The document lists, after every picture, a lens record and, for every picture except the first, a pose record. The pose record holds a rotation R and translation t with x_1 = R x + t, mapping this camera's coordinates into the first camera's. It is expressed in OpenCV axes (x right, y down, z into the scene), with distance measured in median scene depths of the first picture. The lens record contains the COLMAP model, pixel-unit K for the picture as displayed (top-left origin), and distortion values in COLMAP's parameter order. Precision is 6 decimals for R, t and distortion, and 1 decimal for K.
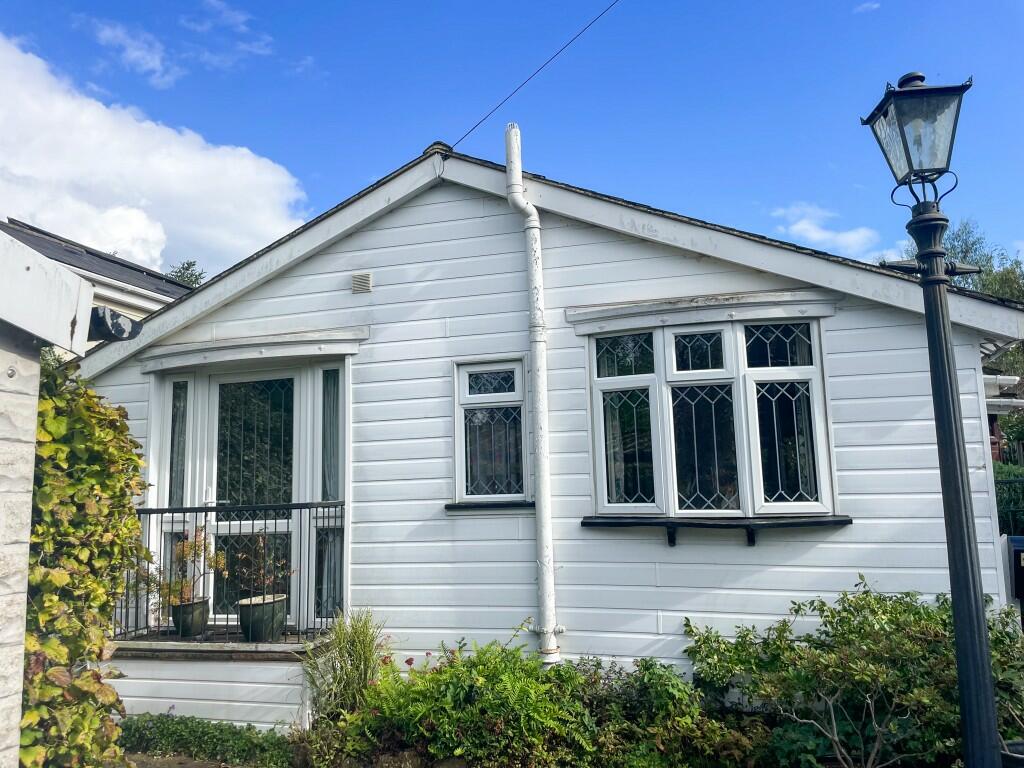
lens RADIAL K [[788.3, 0, 512.0], [0, 788.3, 384.0], [0, 0, 1]] dist [0.094387, -0.132530]
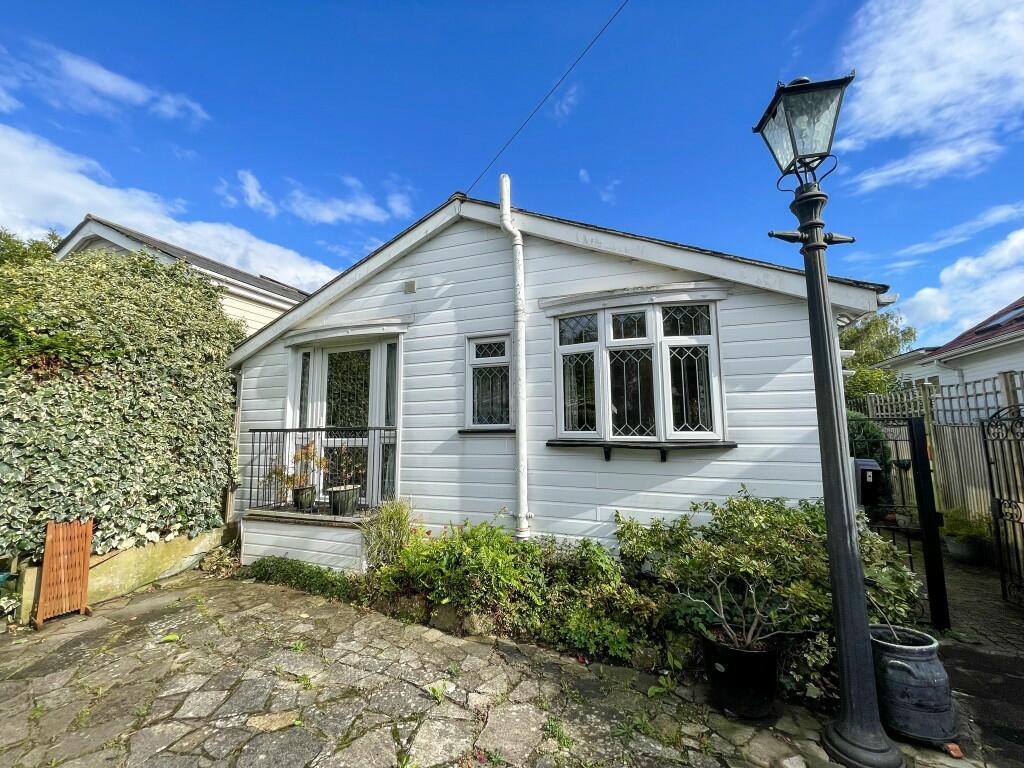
lens RADIAL K [[414.1, 0, 512.0], [0, 414.1, 384.0], [0, 0, 1]] dist [-0.001103, -0.000074]
pose [[0.996157, 0.008610, -0.087162, 0.091816], [-0.006445, 0.999665, 0.025082, 0.046166], [0.087349, -0.024424, 0.995878, 0.238083]]
